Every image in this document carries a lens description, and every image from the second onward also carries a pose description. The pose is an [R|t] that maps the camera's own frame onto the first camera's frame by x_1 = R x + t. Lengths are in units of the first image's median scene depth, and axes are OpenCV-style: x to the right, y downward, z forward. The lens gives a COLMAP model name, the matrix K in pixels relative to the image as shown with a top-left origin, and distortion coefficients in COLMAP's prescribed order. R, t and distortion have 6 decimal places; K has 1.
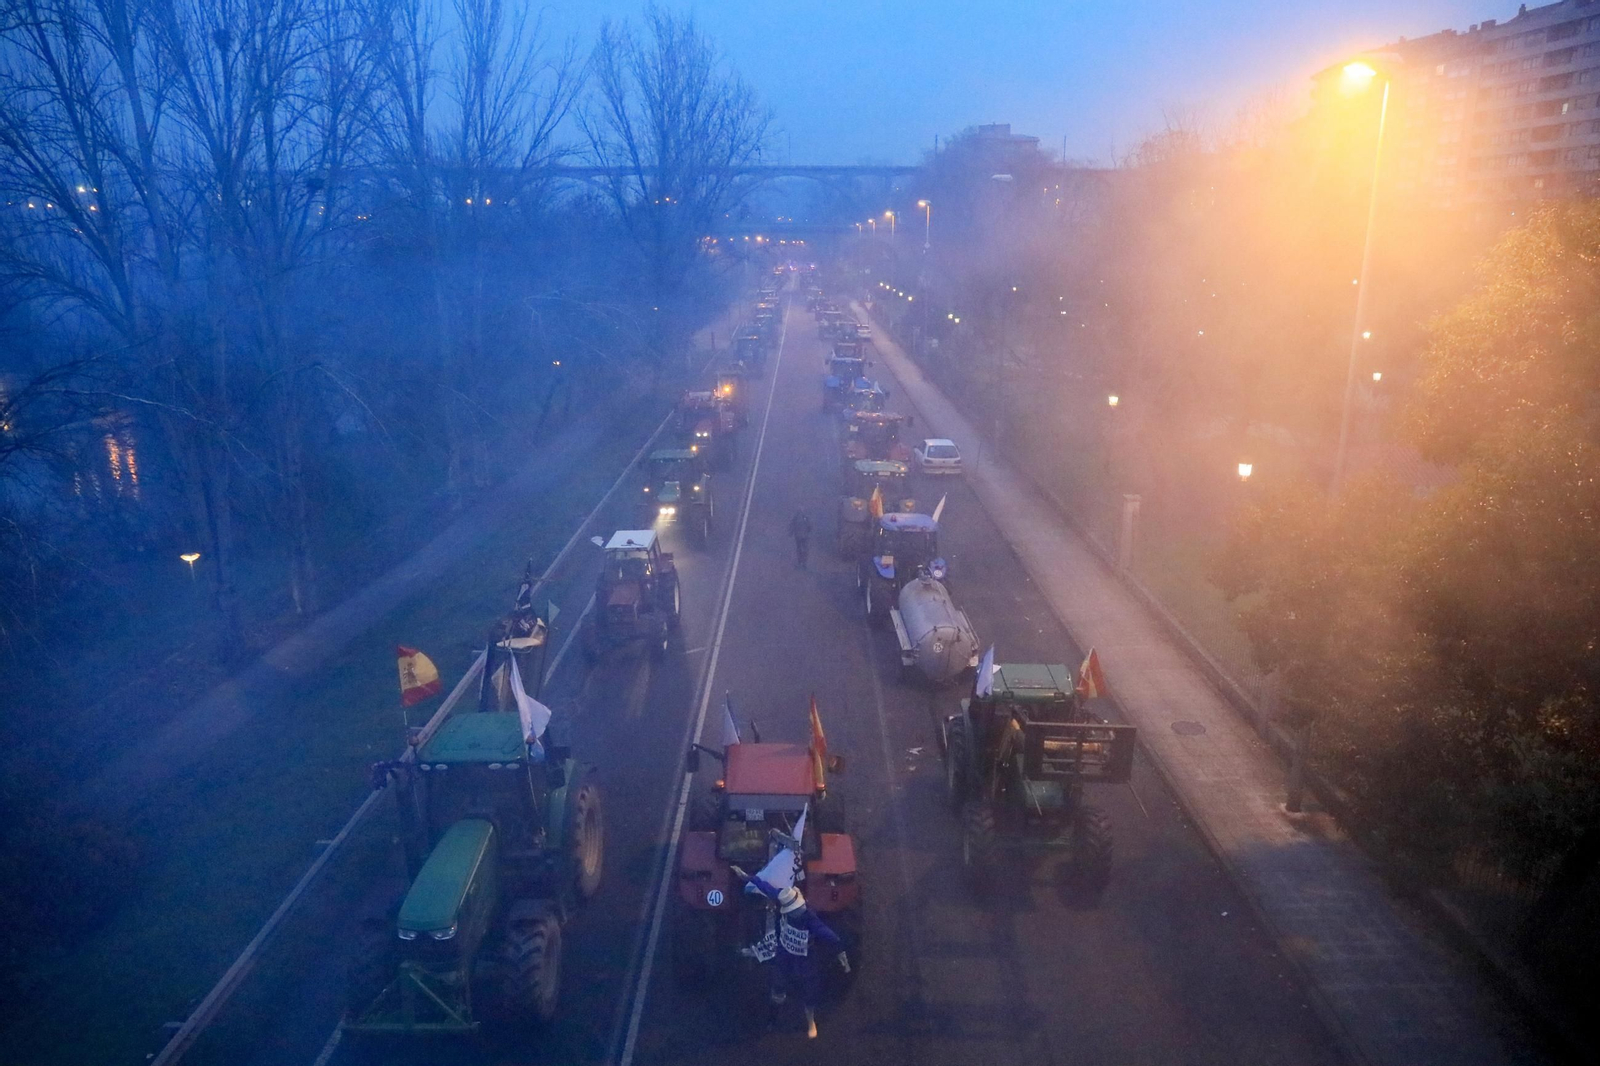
lens RADIAL K [[1096.6, 0, 789.8], [0, 1096.6, 516.7], [0, 0, 1]] dist [-0.095139, 0.067292]
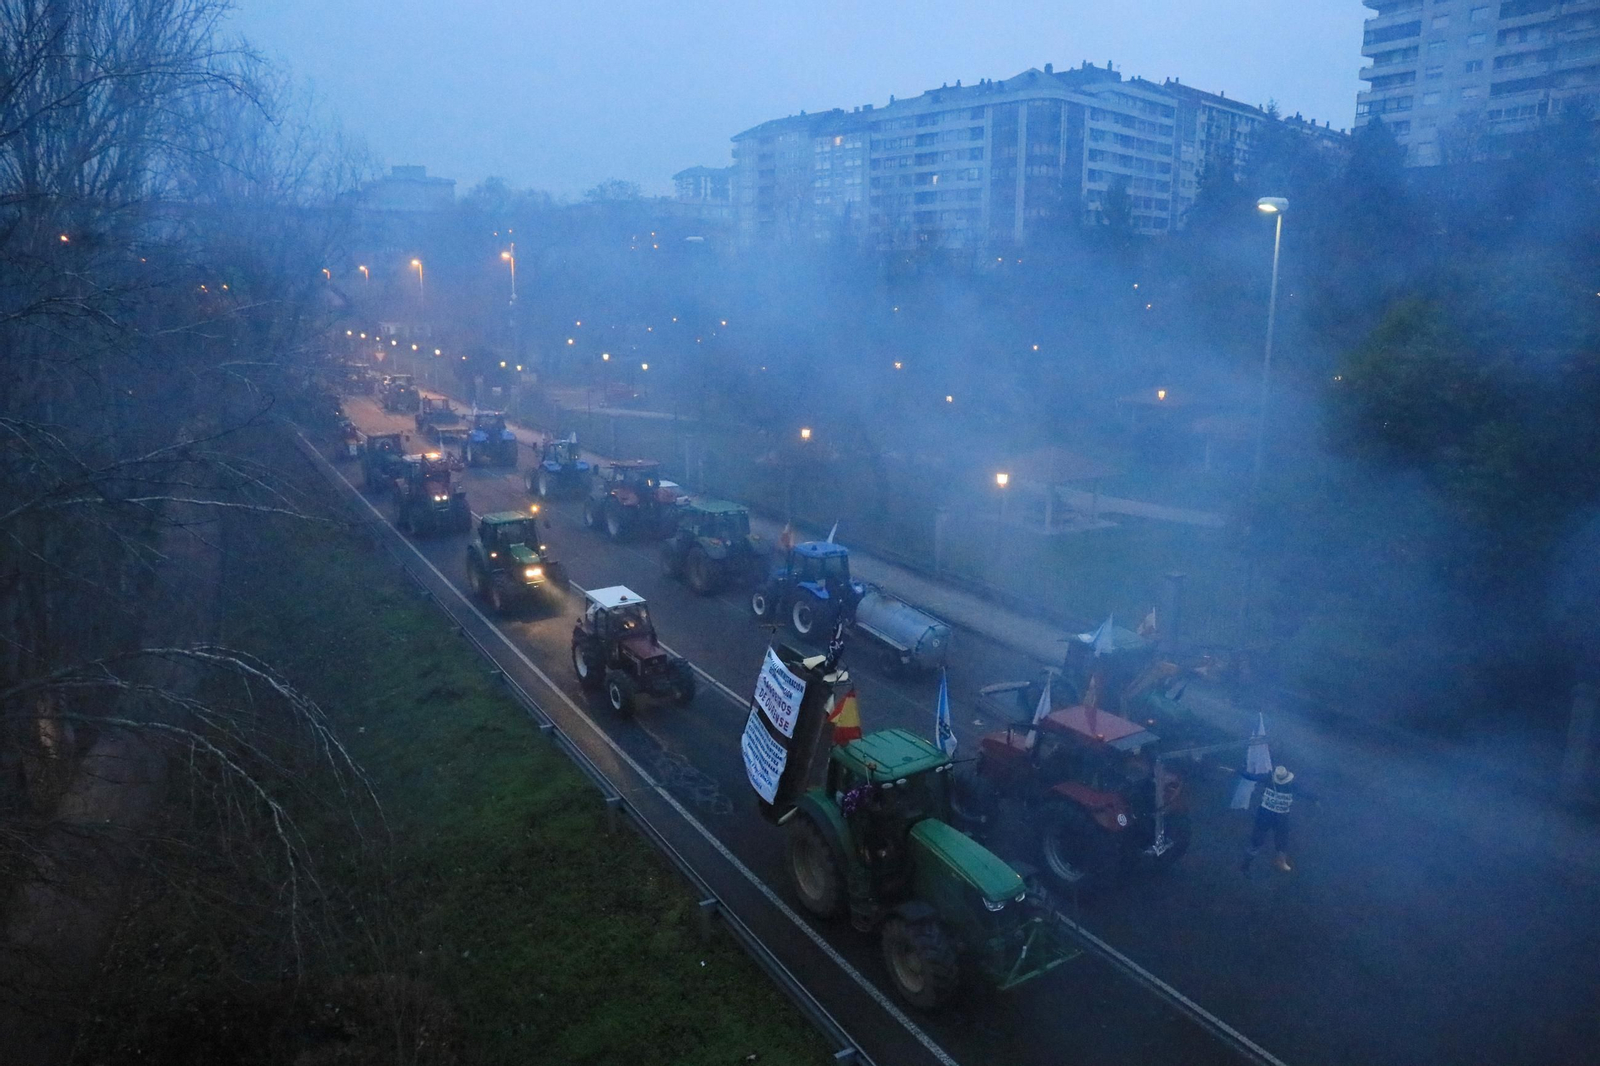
lens RADIAL K [[1096.6, 0, 801.2], [0, 1096.6, 527.1], [0, 0, 1]] dist [-0.095139, 0.067292]
pose [[0.846480, -0.108998, 0.521144, -0.463721], [0.122197, 0.992464, 0.009094, -0.028635], [-0.518208, 0.055984, 0.853420, 0.023161]]
